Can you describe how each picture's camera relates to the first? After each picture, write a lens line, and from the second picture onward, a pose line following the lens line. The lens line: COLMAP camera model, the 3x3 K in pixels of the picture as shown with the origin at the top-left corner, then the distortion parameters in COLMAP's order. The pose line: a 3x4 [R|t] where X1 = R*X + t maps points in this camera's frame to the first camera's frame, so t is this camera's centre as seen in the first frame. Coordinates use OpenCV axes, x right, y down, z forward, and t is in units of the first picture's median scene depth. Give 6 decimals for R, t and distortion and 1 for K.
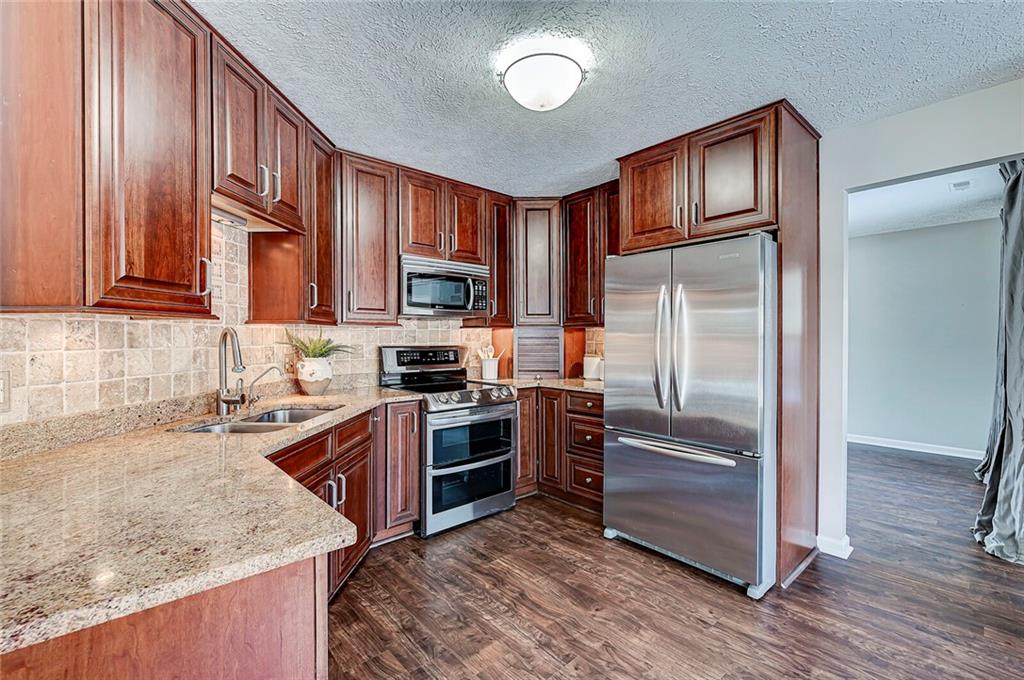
lens RADIAL K [[449.6, 0, 512.0], [0, 449.6, 340.0], [0, 0, 1]] dist [-0.000151, -0.000663]
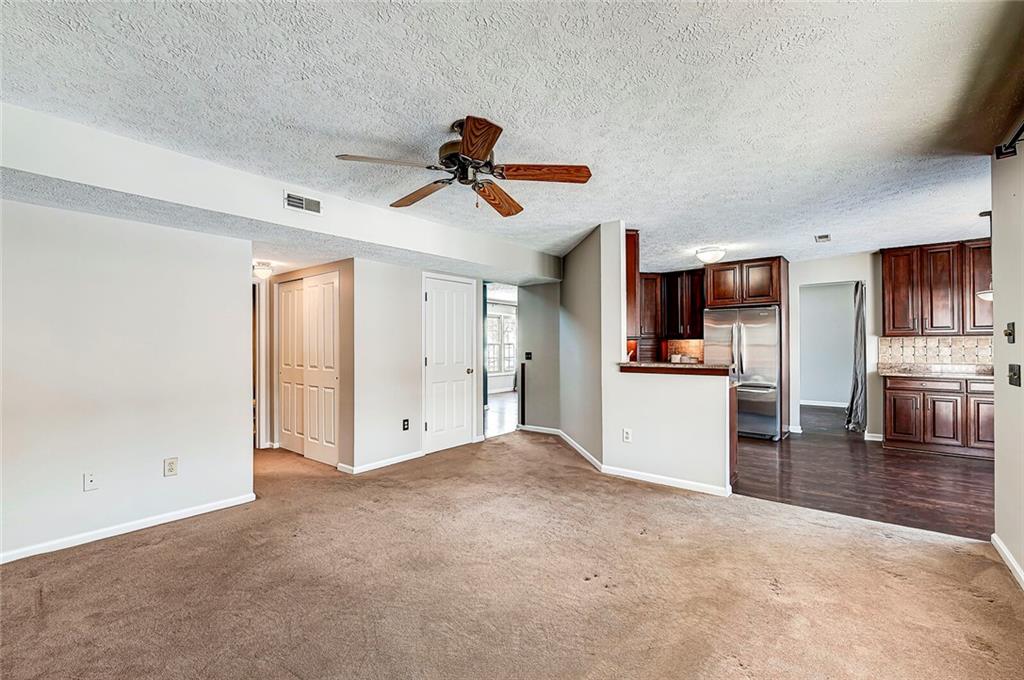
lens RADIAL K [[449.6, 0, 512.0], [0, 449.6, 340.0], [0, 0, 1]] dist [-0.000151, -0.000663]
pose [[0.986736, -0.000711, 0.162334, -0.962017], [0.003143, 0.999887, -0.014728, 0.001433], [-0.162305, 0.015043, 0.986626, -0.936682]]
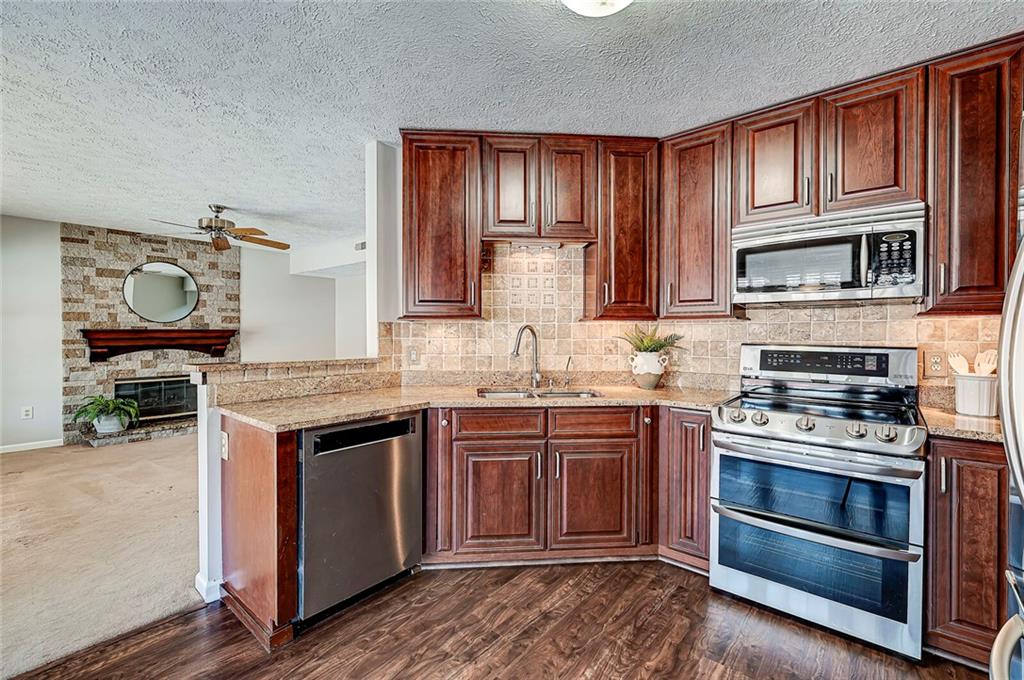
lens RADIAL K [[451.7, 0, 508.8], [0, 451.7, 336.4], [0, 0, 1]] dist [0.002816, 0.000032]
pose [[0.114250, 0.010571, -0.993396, 0.535200], [-0.009380, 0.999910, 0.009561, -0.003459], [0.993408, 0.008226, 0.114338, 0.543604]]
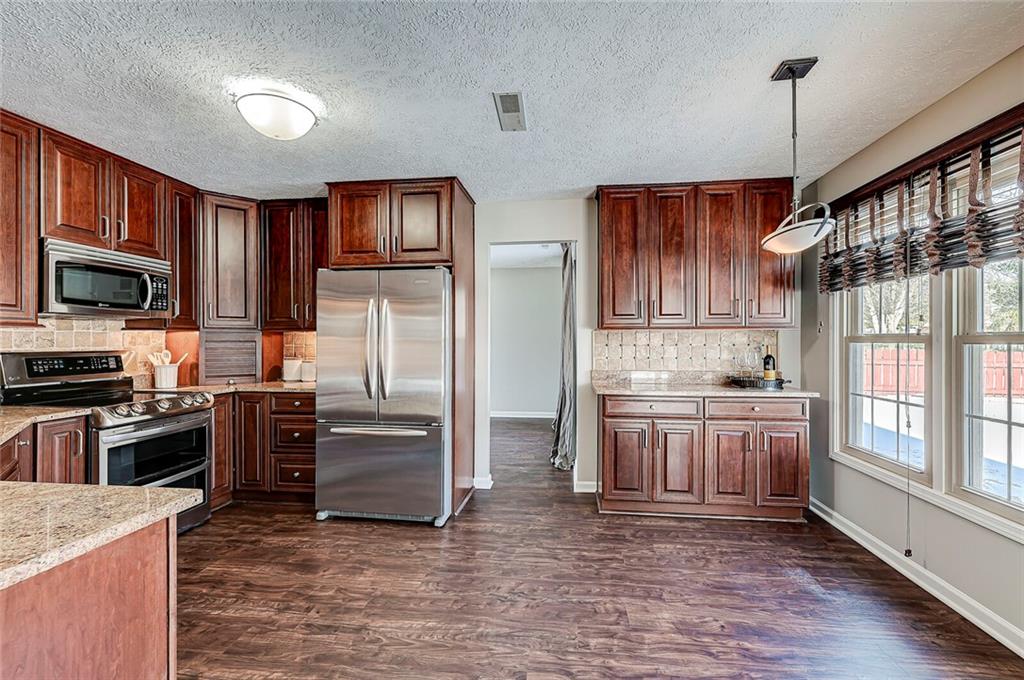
lens RADIAL K [[449.6, 0, 512.0], [0, 449.6, 340.0], [0, 0, 1]] dist [-0.000151, -0.000663]
pose [[0.761685, 0.001115, 0.647947, -0.137233], [0.002735, 0.999984, -0.004935, -0.001550], [-0.647942, 0.005531, 0.761670, -0.153187]]
